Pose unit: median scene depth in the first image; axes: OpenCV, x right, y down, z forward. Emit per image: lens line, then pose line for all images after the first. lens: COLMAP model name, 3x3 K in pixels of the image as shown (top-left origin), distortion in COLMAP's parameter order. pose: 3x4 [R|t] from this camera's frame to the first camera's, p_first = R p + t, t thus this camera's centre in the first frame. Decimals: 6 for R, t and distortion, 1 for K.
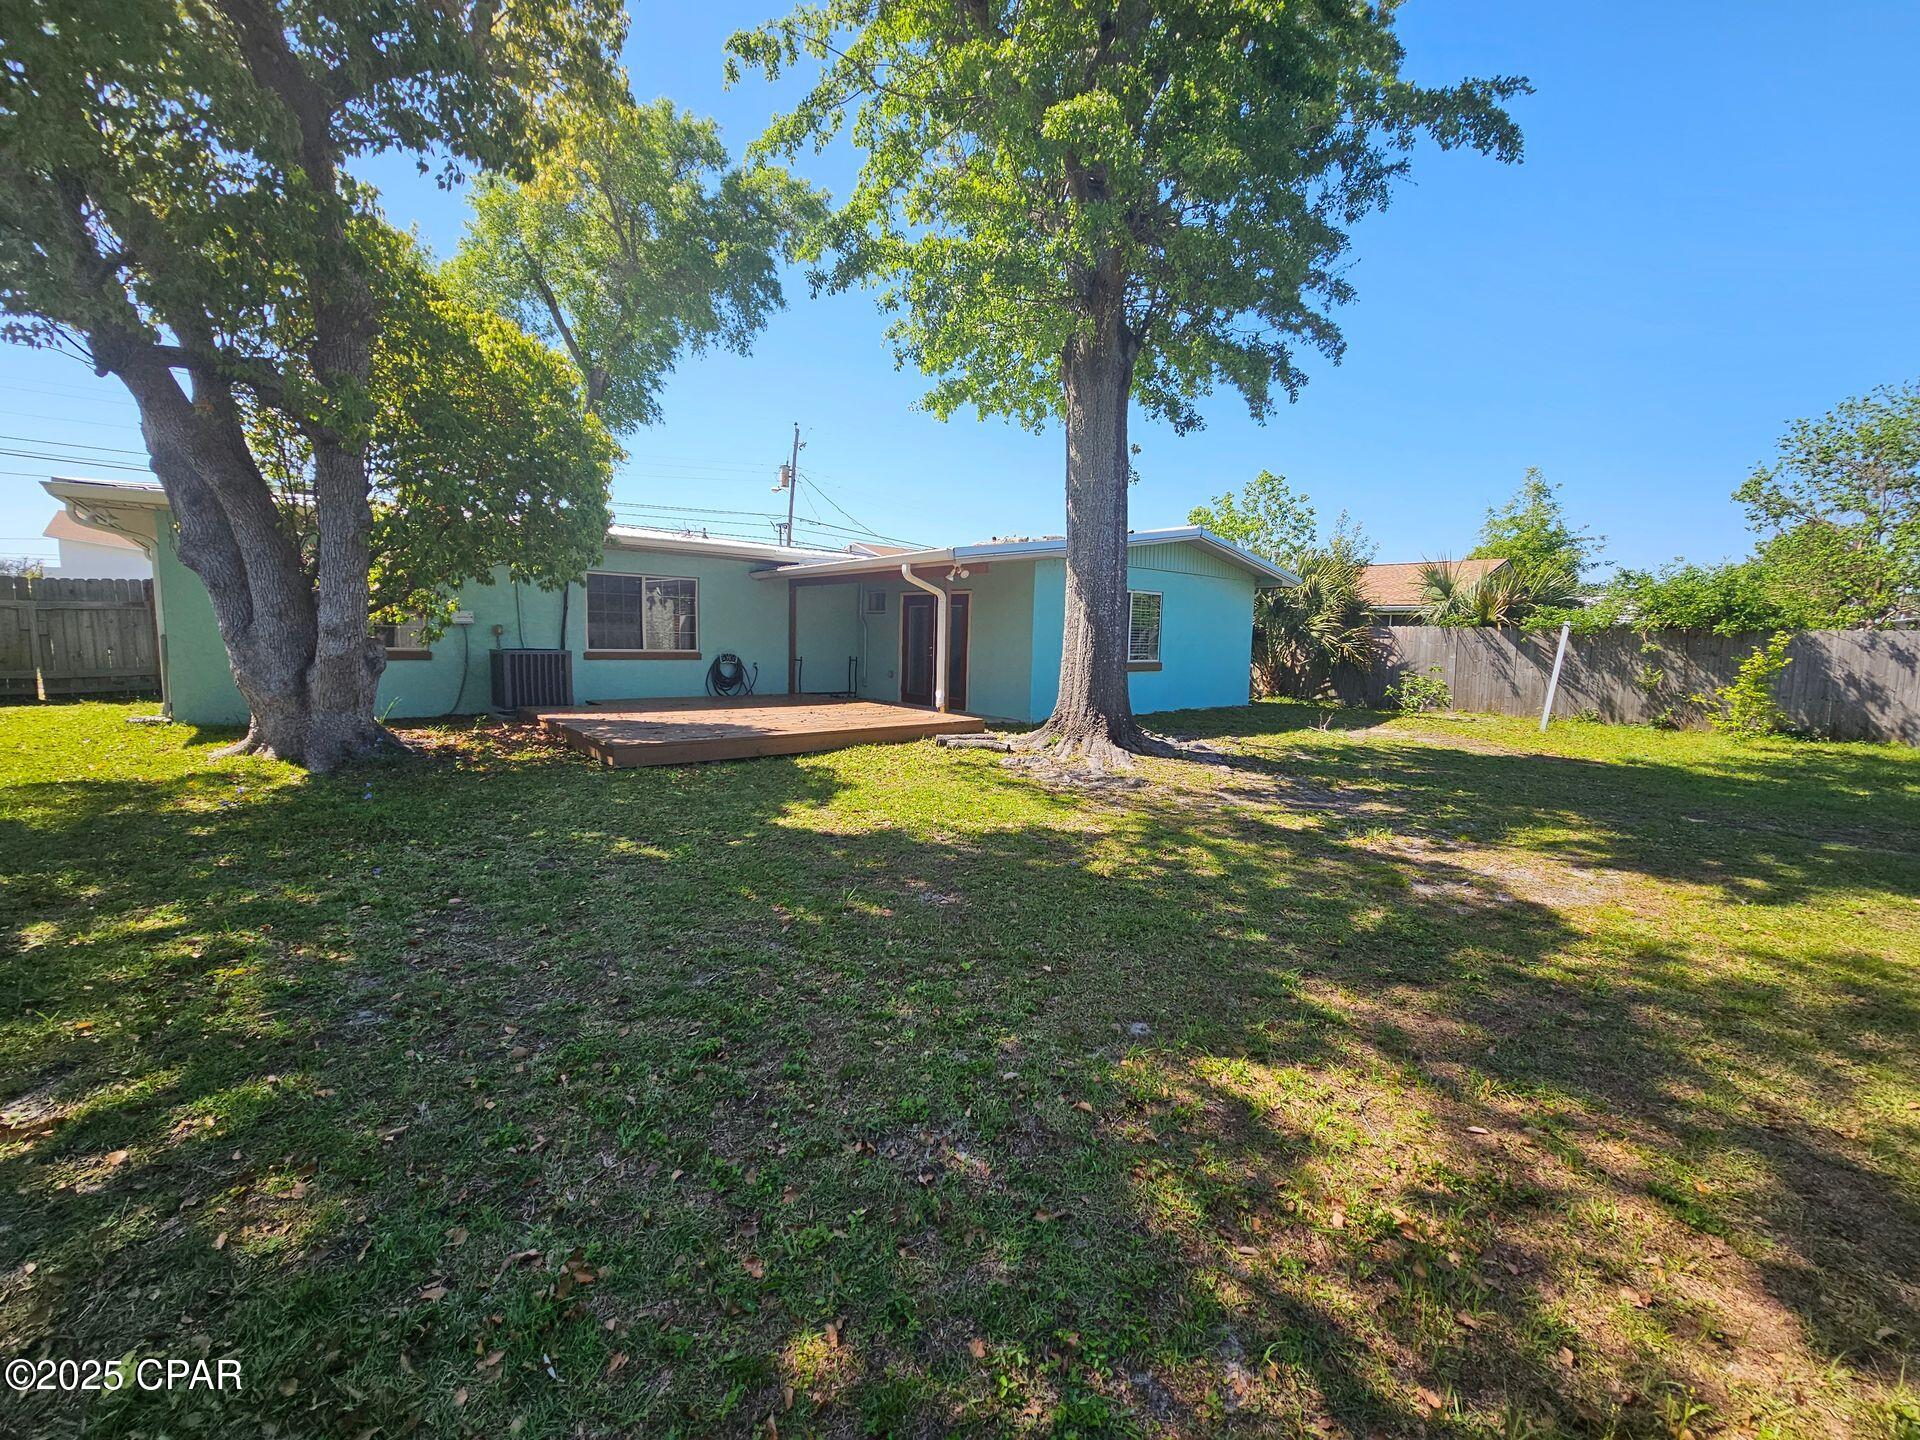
lens RADIAL K [[789.9, 0, 954.7], [0, 789.9, 717.1], [0, 0, 1]] dist [0.001478, 0.000362]
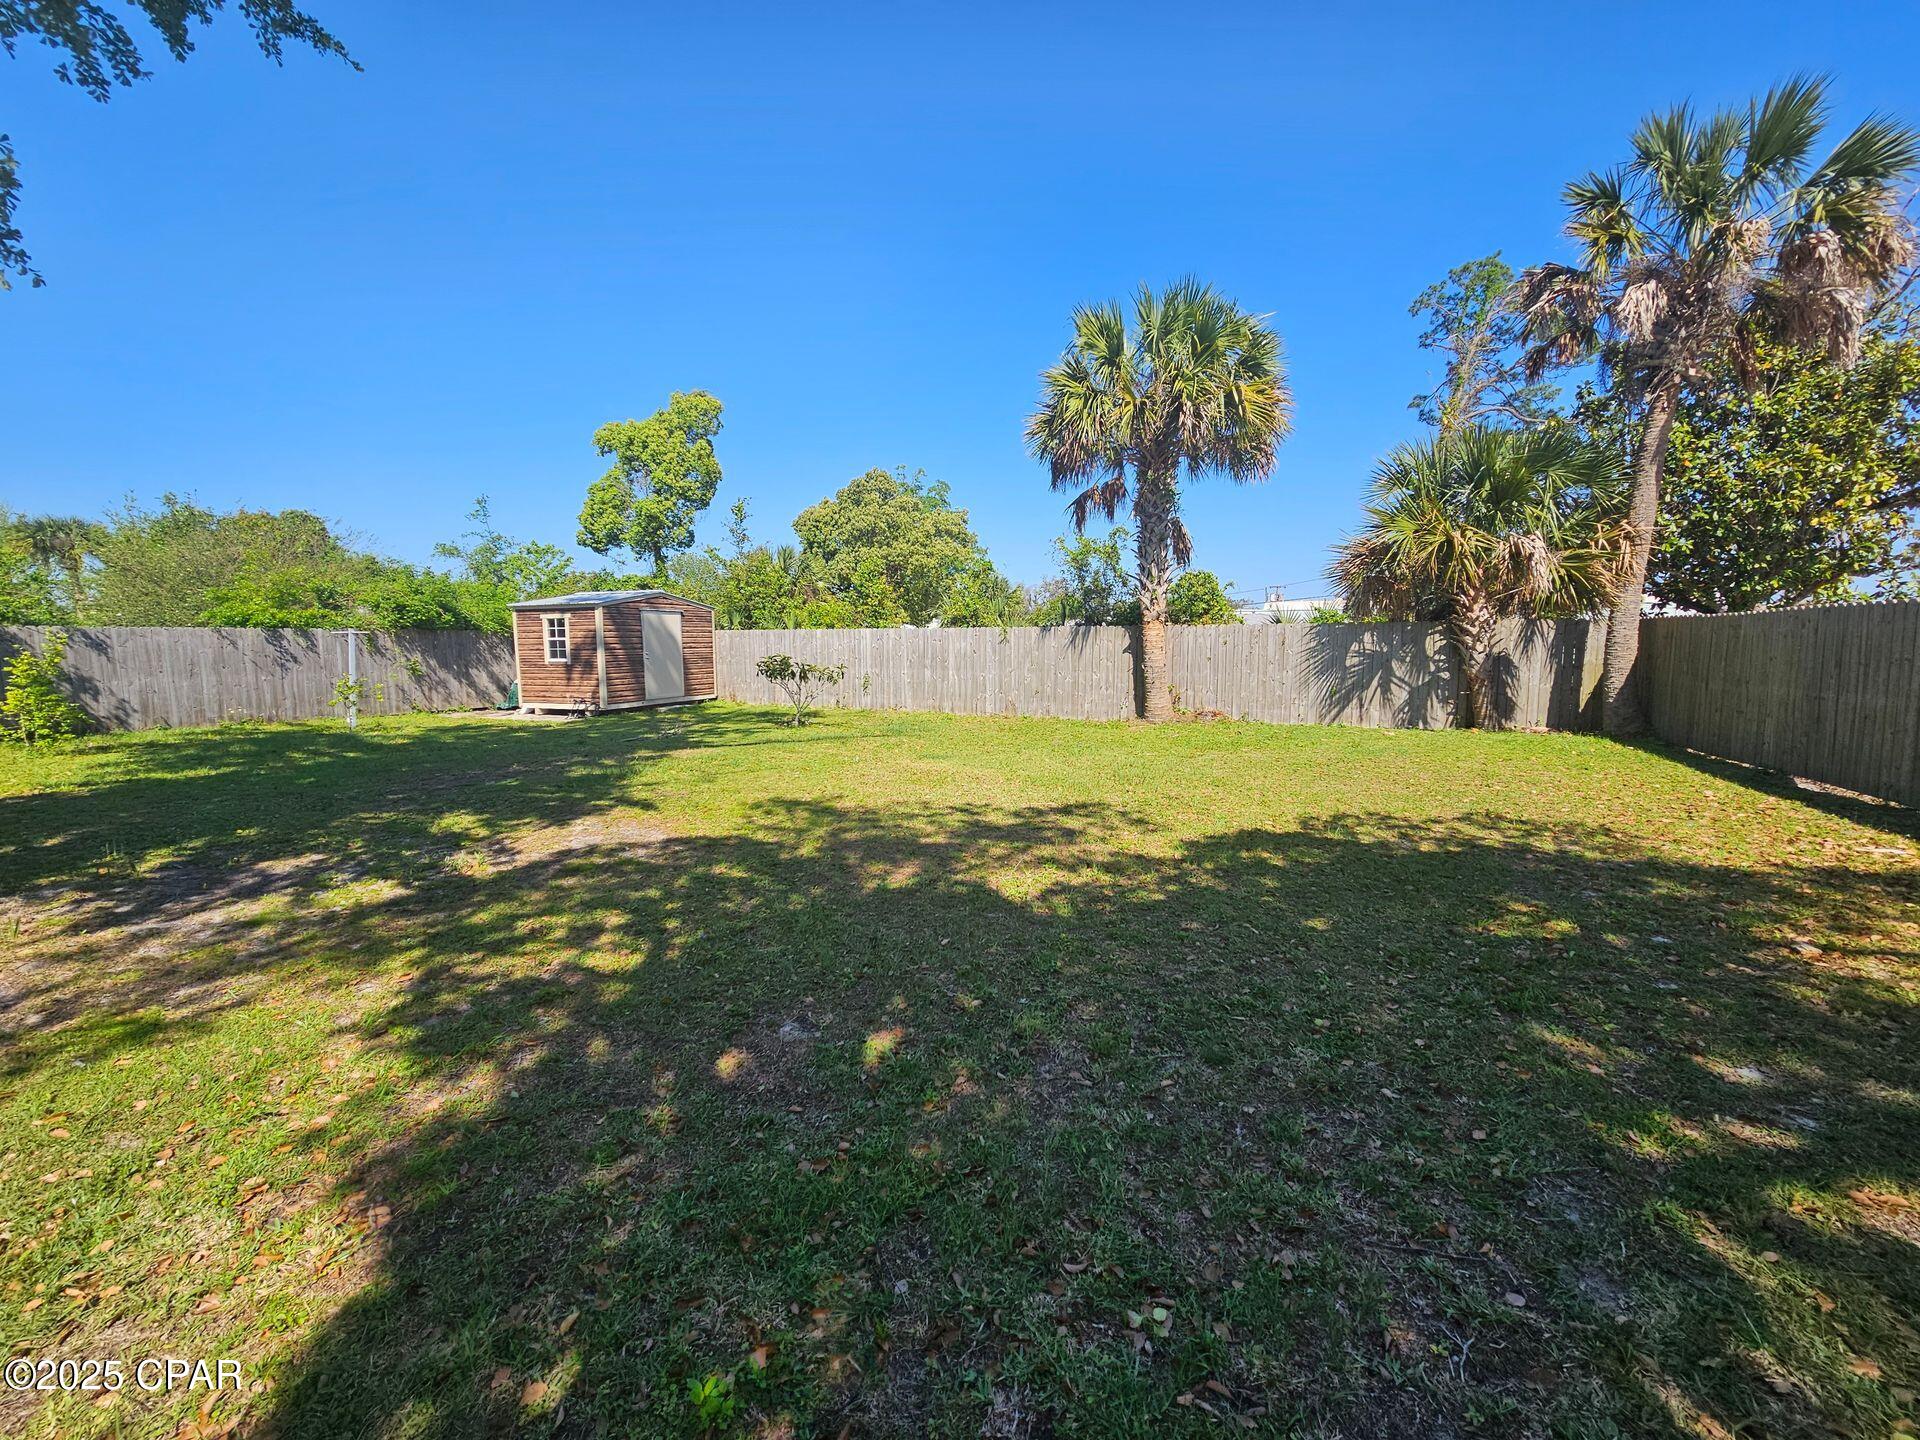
lens RADIAL K [[789.9, 0, 954.7], [0, 789.9, 717.1], [0, 0, 1]] dist [0.001478, 0.000362]
pose [[-0.467501, -0.100626, 0.878247, -0.570961], [0.075371, 0.985345, 0.153018, -0.123970], [-0.880774, 0.137730, -0.453065, 0.953267]]
